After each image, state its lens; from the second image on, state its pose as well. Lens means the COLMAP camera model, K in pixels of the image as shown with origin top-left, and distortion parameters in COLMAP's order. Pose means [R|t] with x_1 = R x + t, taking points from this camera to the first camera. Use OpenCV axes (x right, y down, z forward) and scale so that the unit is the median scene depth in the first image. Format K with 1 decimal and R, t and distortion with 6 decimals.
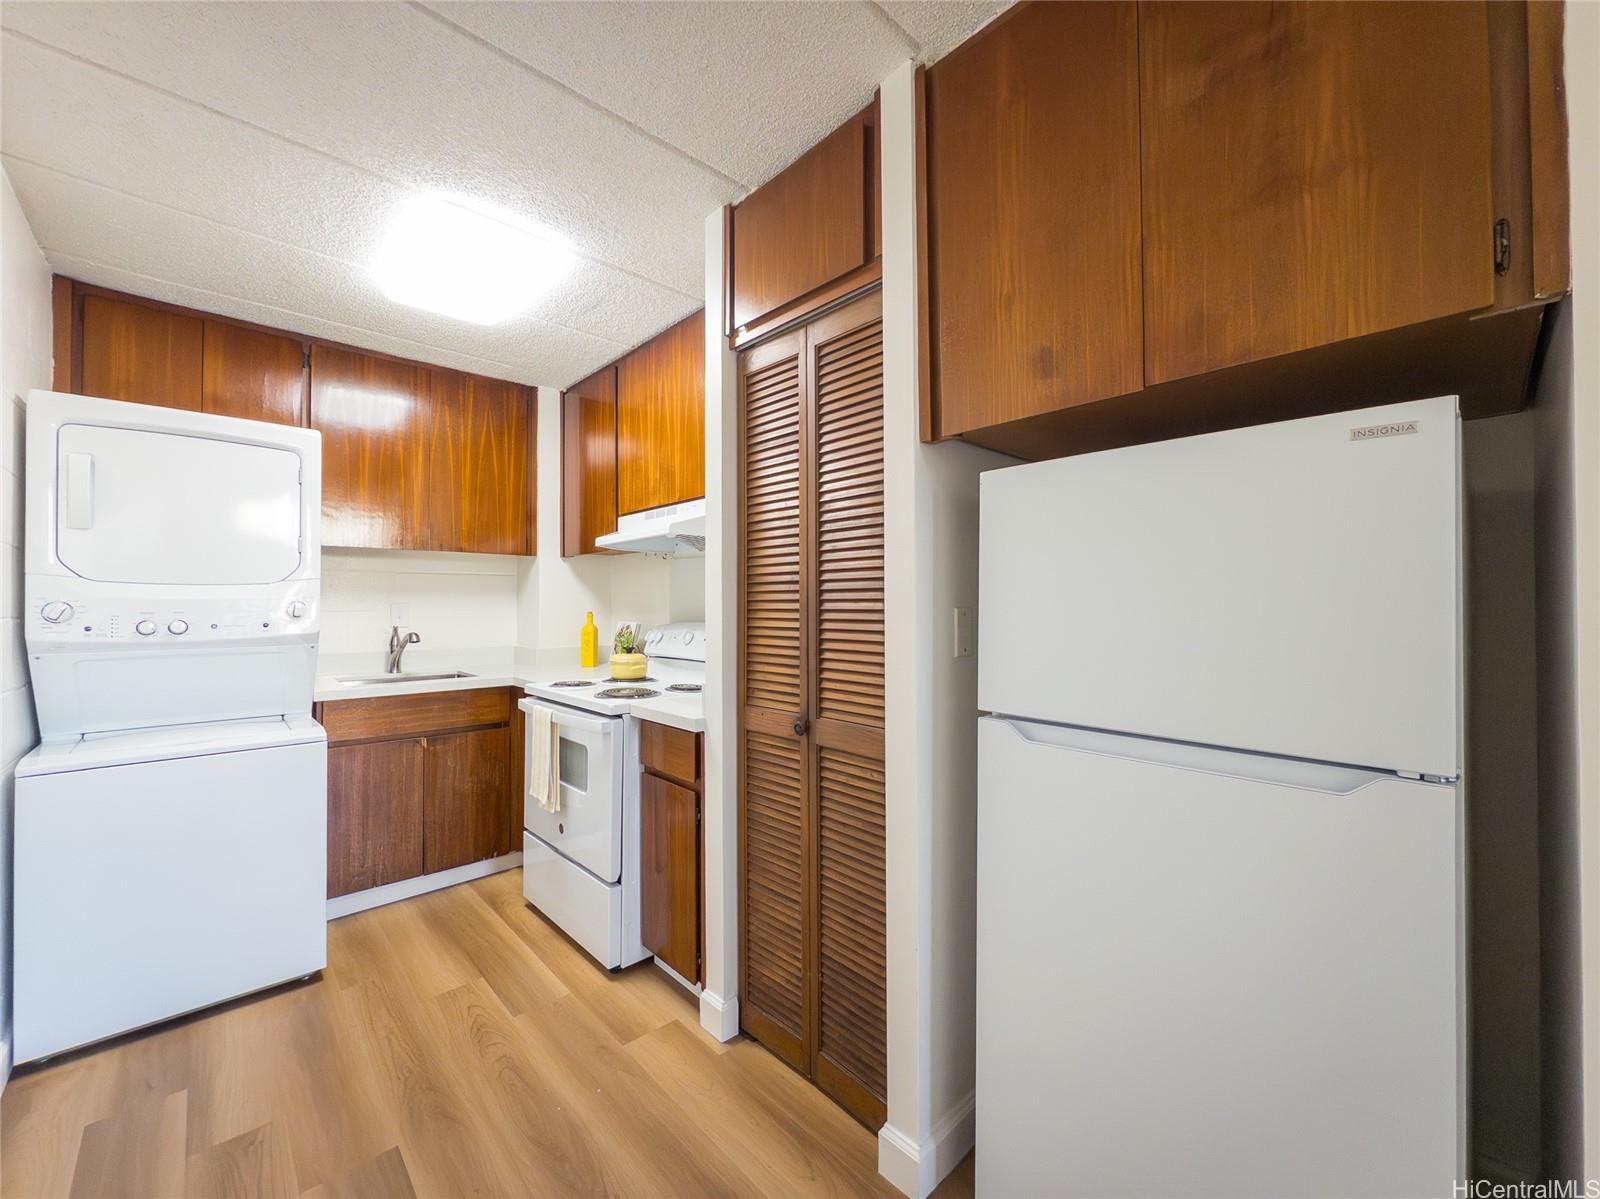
lens RADIAL K [[641.9, 0, 796.2], [0, 641.9, 598.2], [0, 0, 1]] dist [-0.003626, 0.000015]
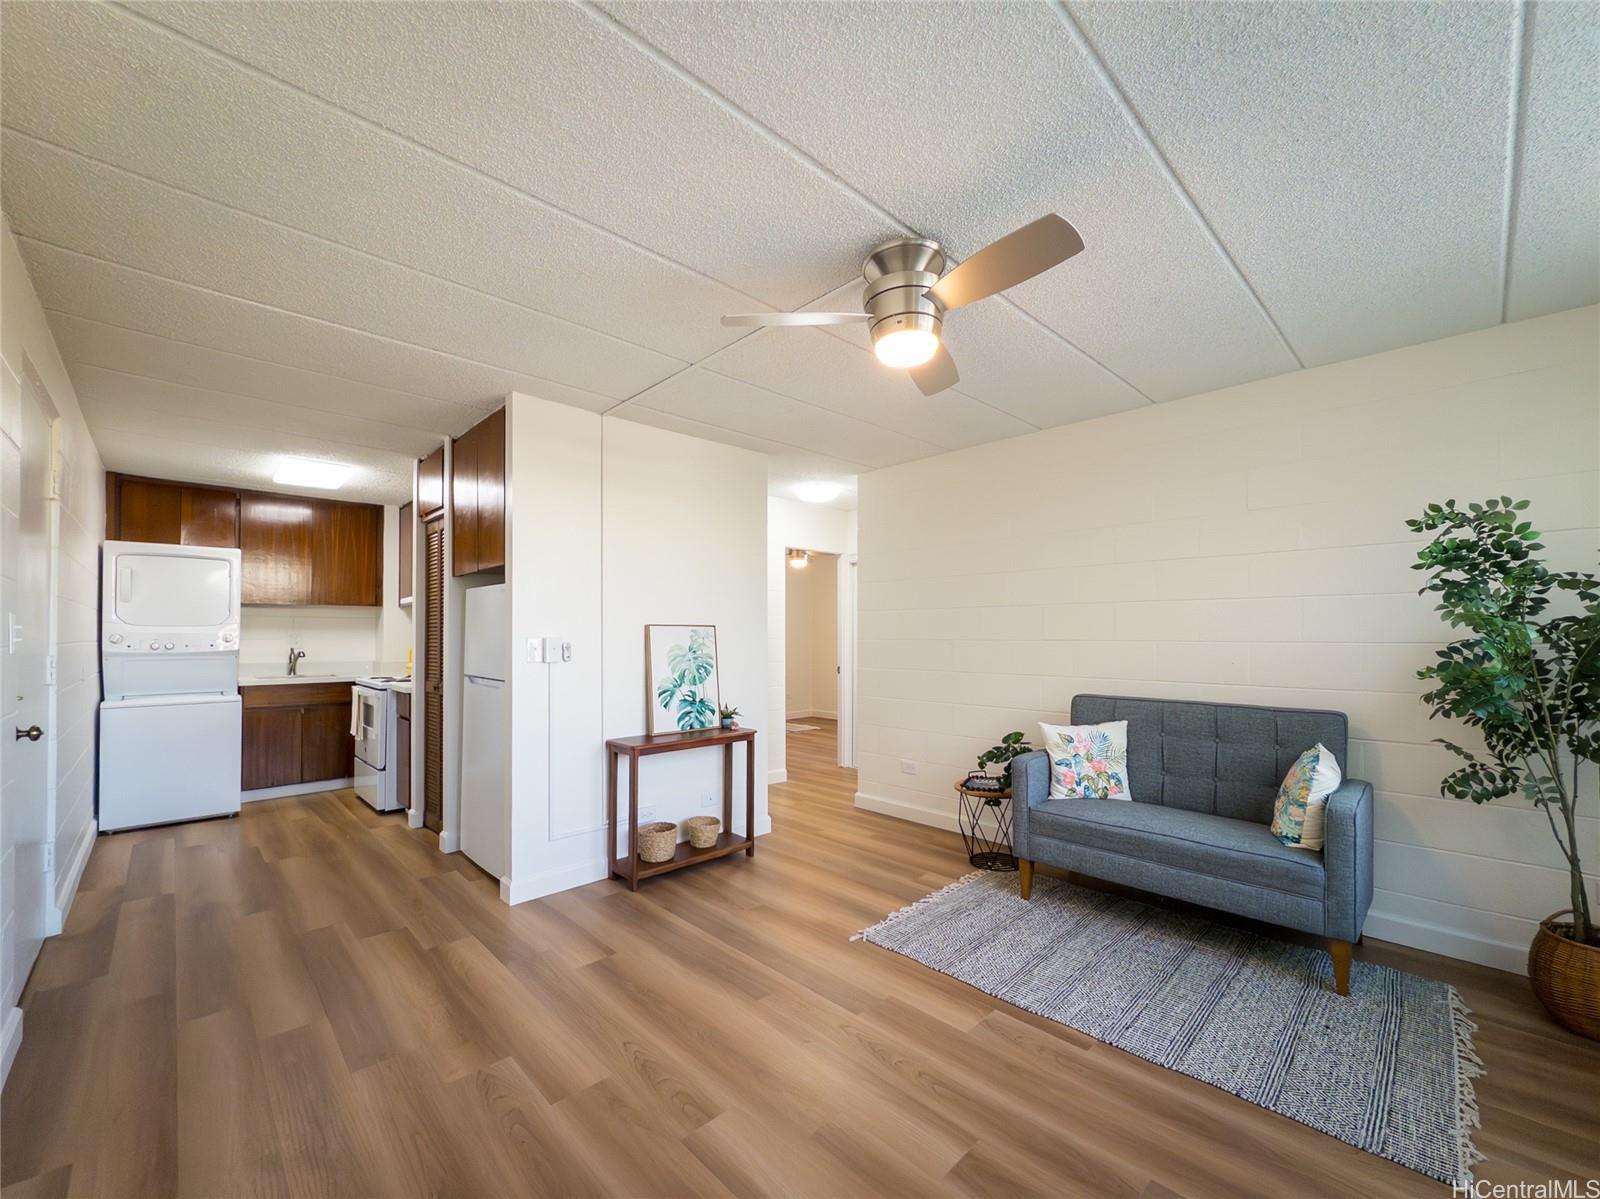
lens RADIAL K [[641.9, 0, 788.3], [0, 641.9, 626.2], [0, 0, 1]] dist [-0.003626, 0.000015]
pose [[0.999790, 0.002462, 0.020354, 0.992246], [-0.002385, 0.999990, -0.003806, -0.016651], [-0.020363, 0.003757, 0.999786, -1.107685]]
